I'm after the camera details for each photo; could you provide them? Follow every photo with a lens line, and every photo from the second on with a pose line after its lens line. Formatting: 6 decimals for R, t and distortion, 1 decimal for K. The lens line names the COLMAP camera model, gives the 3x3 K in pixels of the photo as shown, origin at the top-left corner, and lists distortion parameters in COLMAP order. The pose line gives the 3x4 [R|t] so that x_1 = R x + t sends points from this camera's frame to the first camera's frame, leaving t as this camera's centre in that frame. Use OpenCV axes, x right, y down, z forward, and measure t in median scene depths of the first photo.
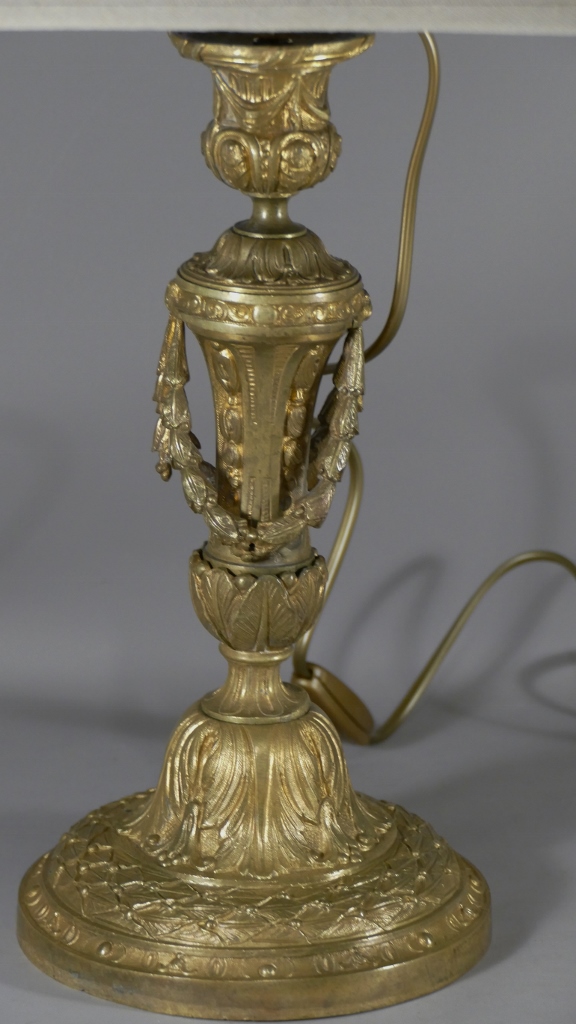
lens RADIAL K [[3970.6, 0, 288.0], [0, 3970.6, 512.0], [0, 0, 1]] dist [-0.045402, -4.452841]
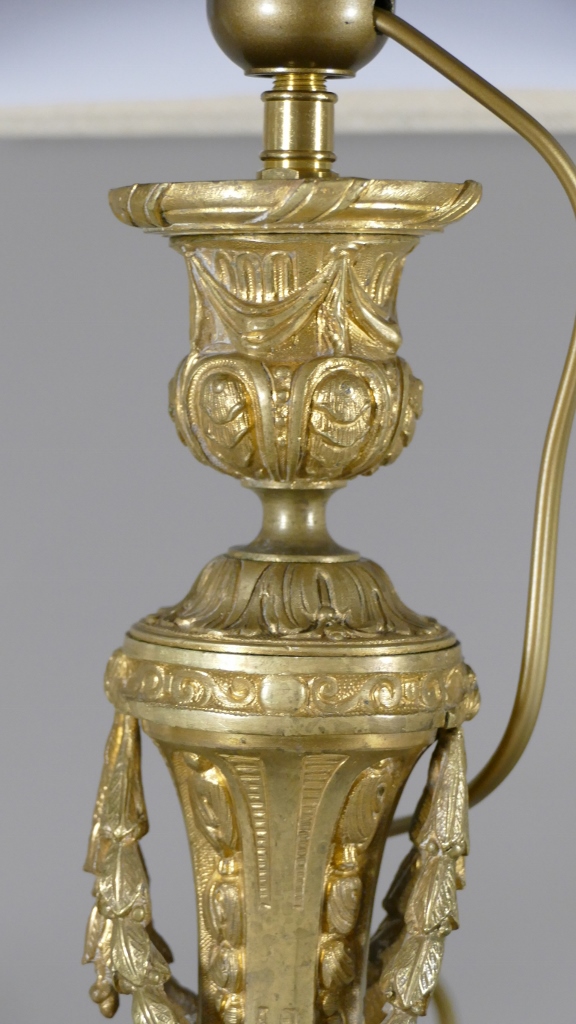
lens RADIAL K [[2828.9, 0, 288.0], [0, 2828.9, 512.0], [0, 0, 1]] dist [-0.211882, -1.894097]
pose [[0.999754, -0.005878, -0.021374, 0.003056], [0.001034, 0.975517, -0.219922, 0.009415], [0.022144, 0.219846, 0.975283, 0.611354]]
